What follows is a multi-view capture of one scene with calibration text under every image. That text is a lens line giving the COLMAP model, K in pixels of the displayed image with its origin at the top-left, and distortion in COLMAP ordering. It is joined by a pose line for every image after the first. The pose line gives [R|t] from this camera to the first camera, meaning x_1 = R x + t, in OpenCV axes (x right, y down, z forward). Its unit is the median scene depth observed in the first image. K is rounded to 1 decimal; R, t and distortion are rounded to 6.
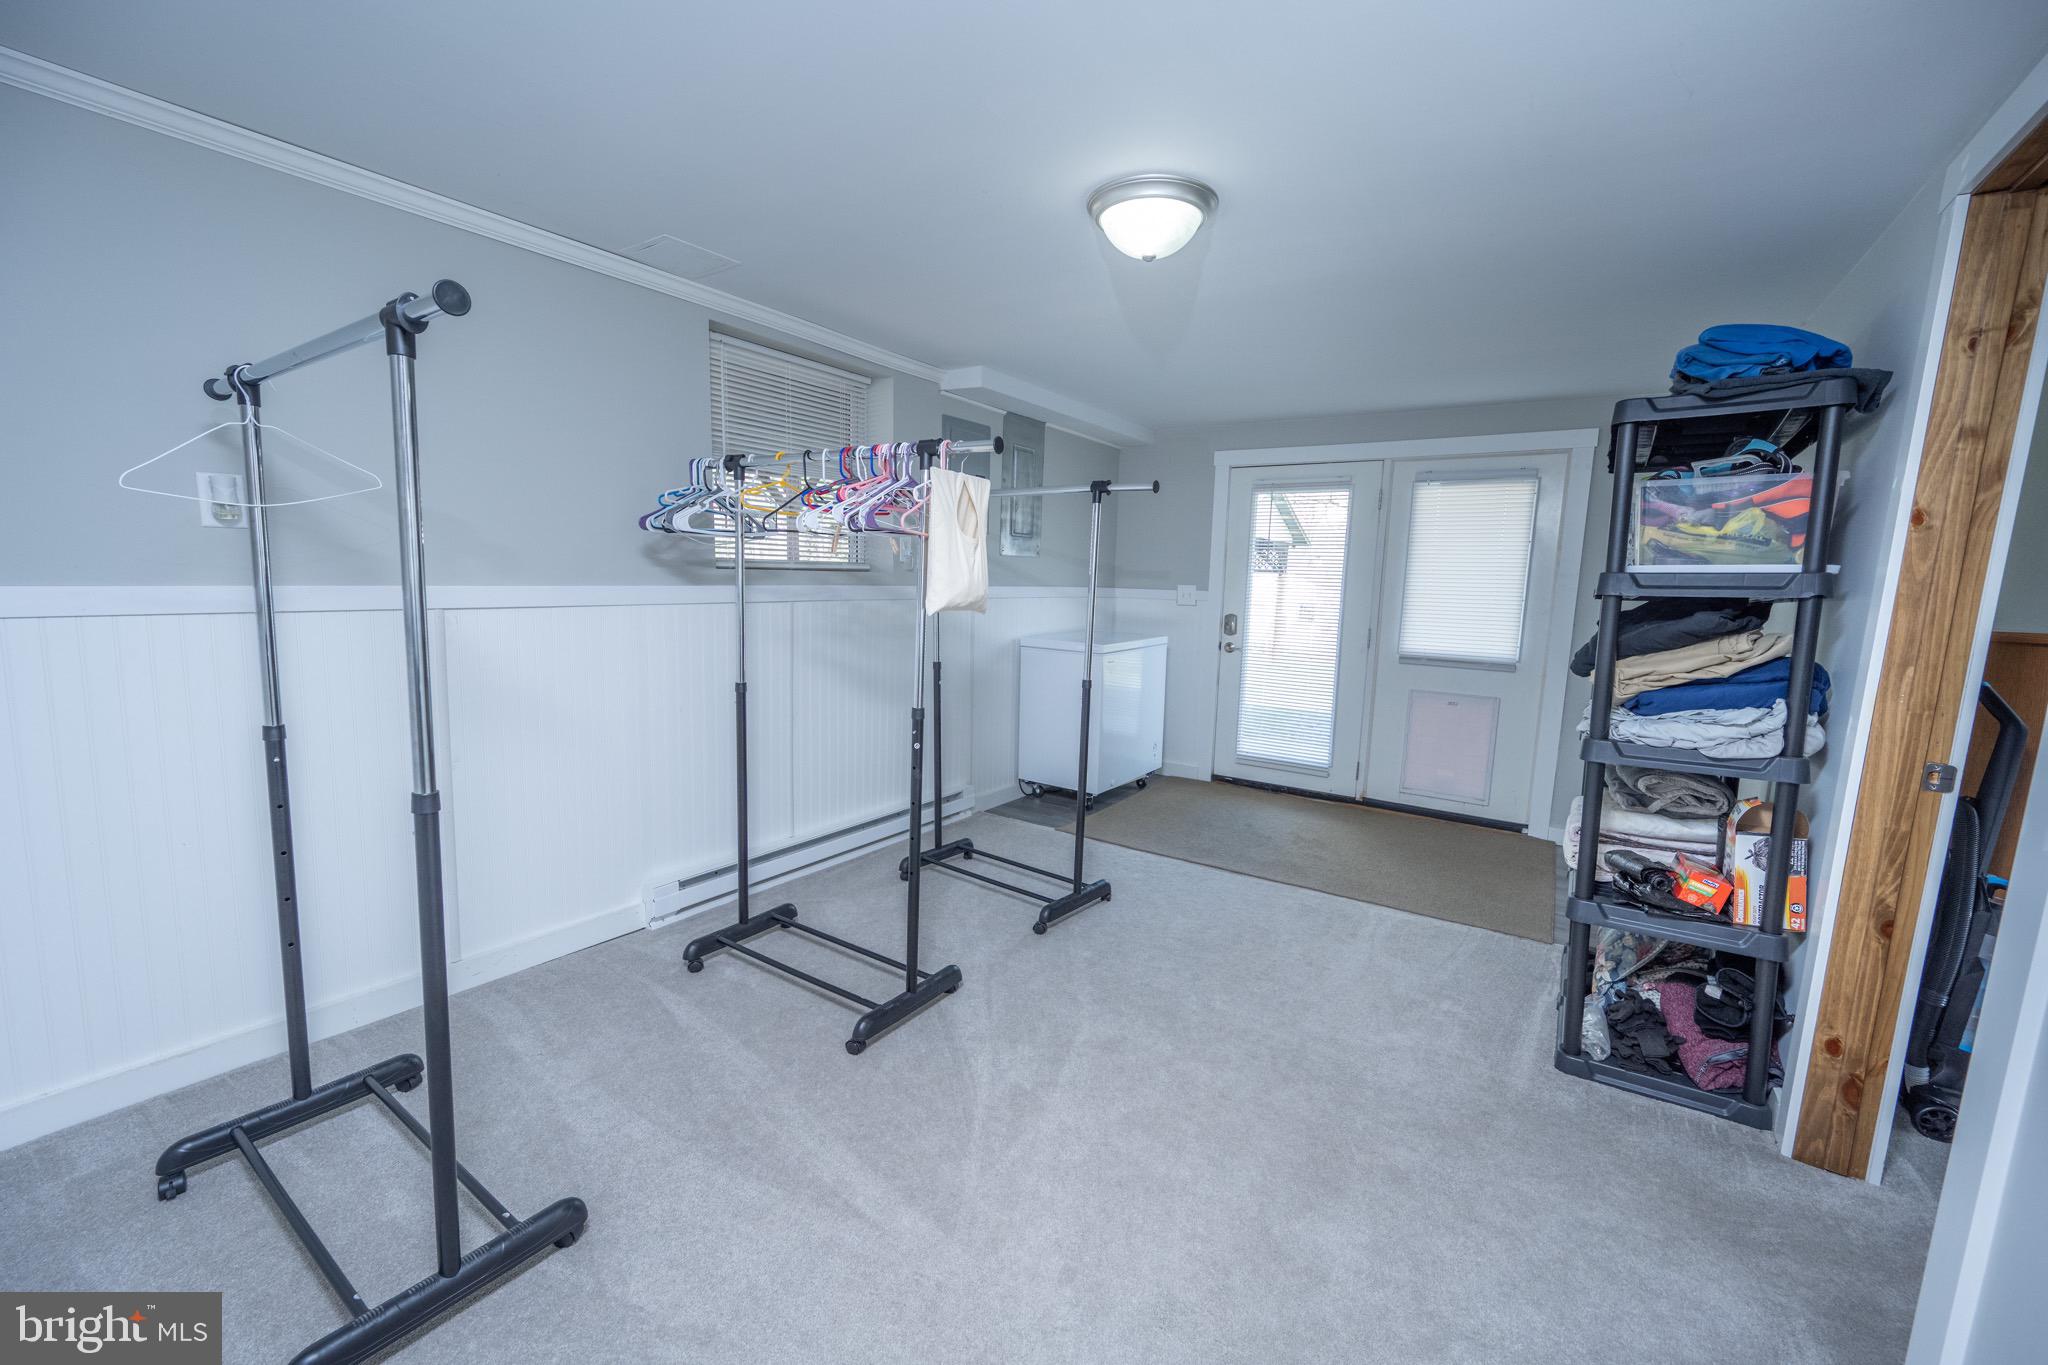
lens RADIAL K [[813.0, 0, 1028.4], [0, 813.0, 681.6], [0, 0, 1]] dist [-0.003757, 0.000578]
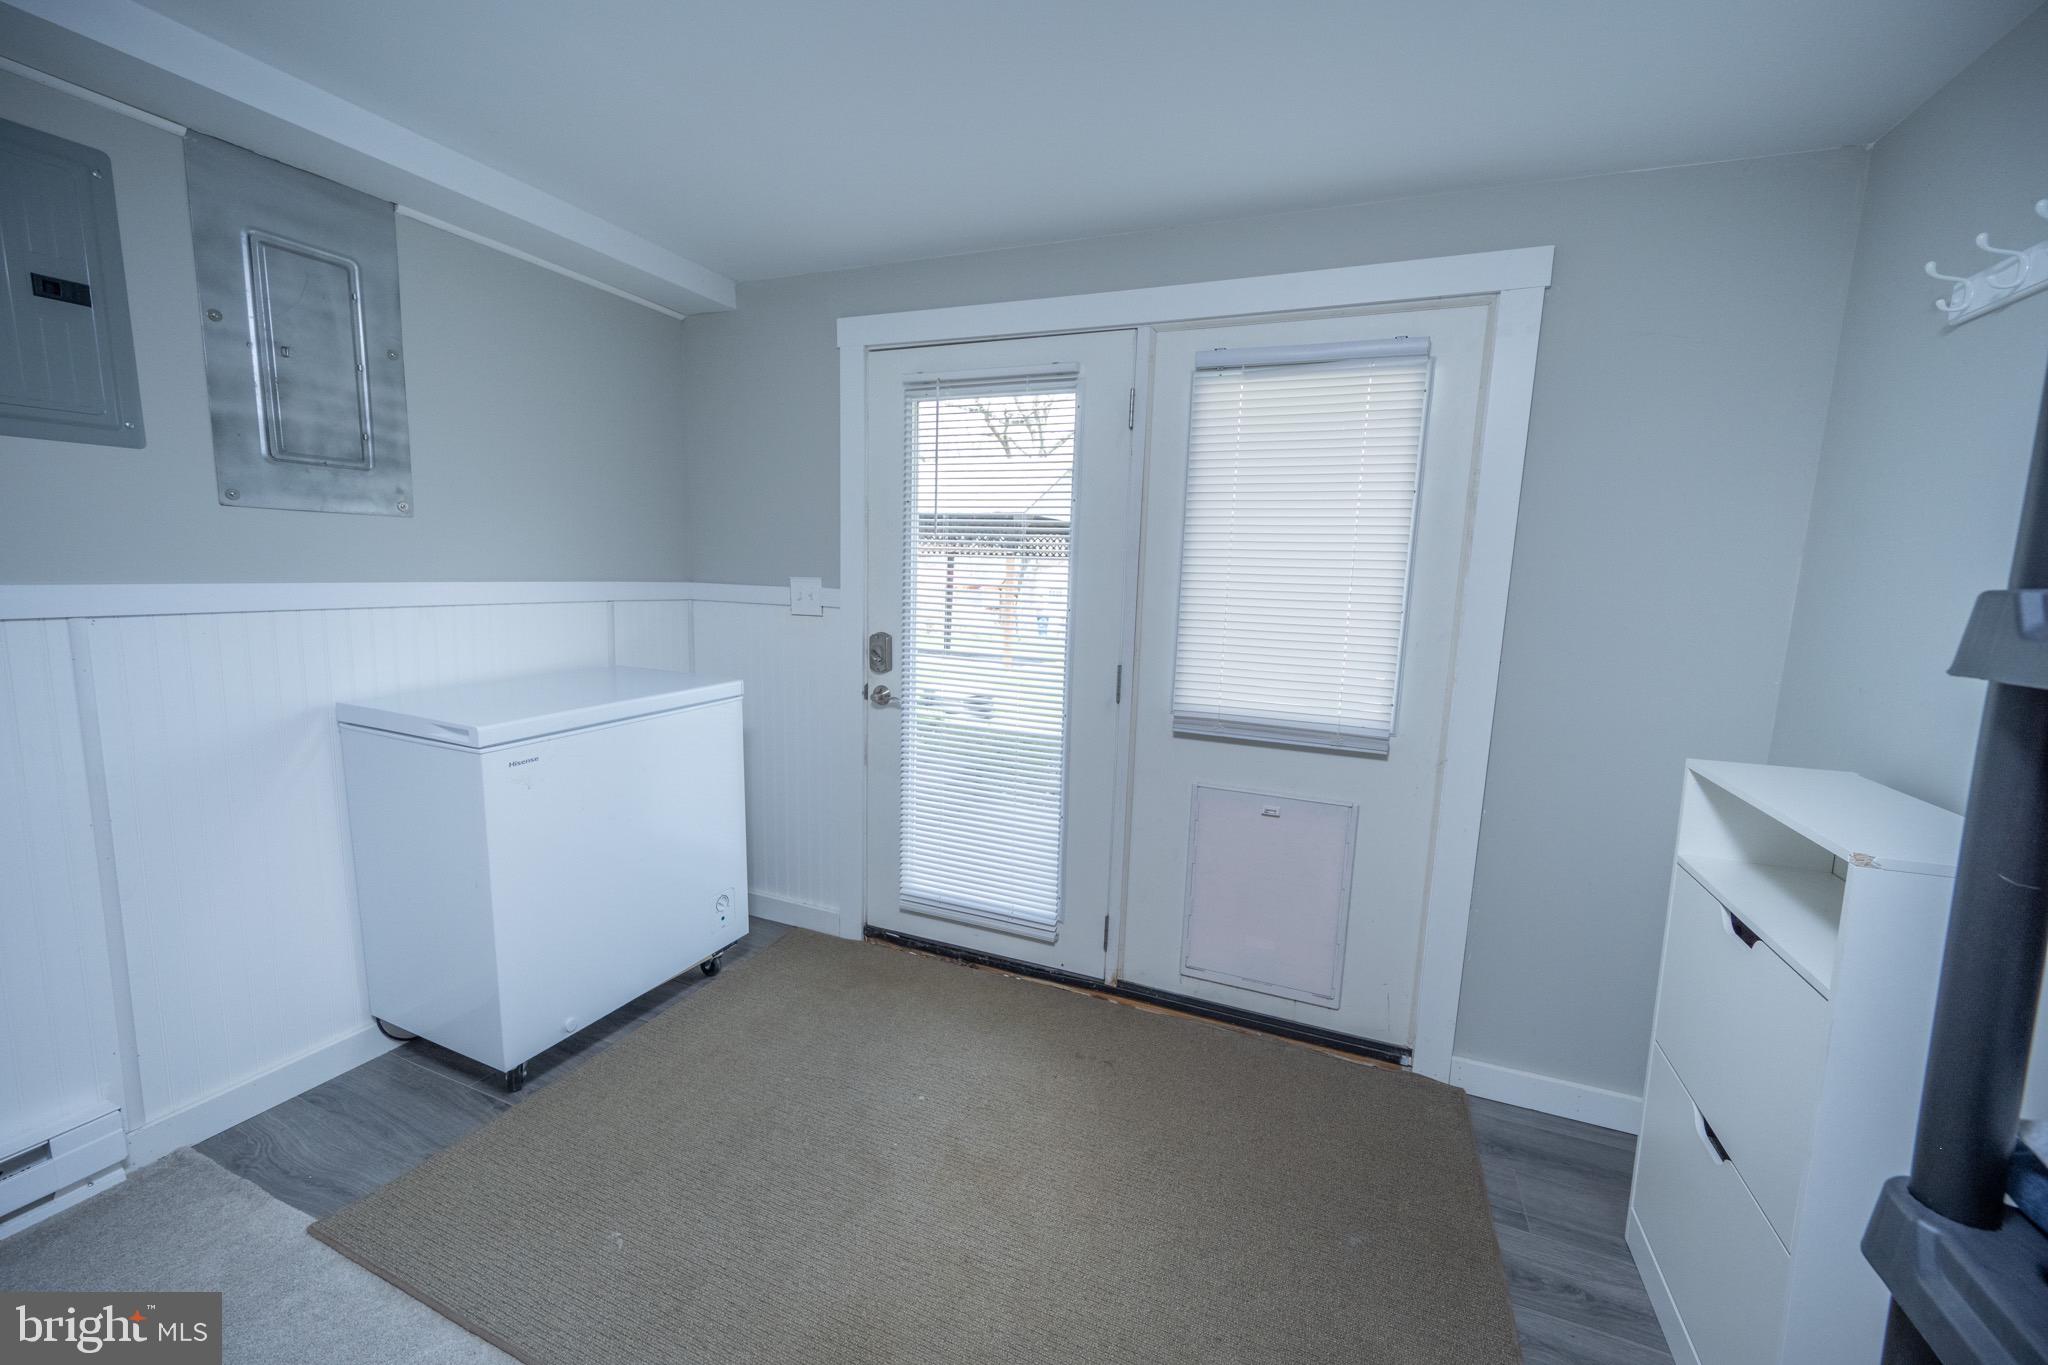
lens RADIAL K [[813.0, 0, 1027.6], [0, 813.0, 685.1], [0, 0, 1]] dist [-0.003757, 0.000578]
pose [[0.980258, -0.025019, 0.196135, 0.256285], [0.021358, 0.999556, 0.020760, -0.062683], [-0.196567, -0.016161, 0.980357, 0.497221]]
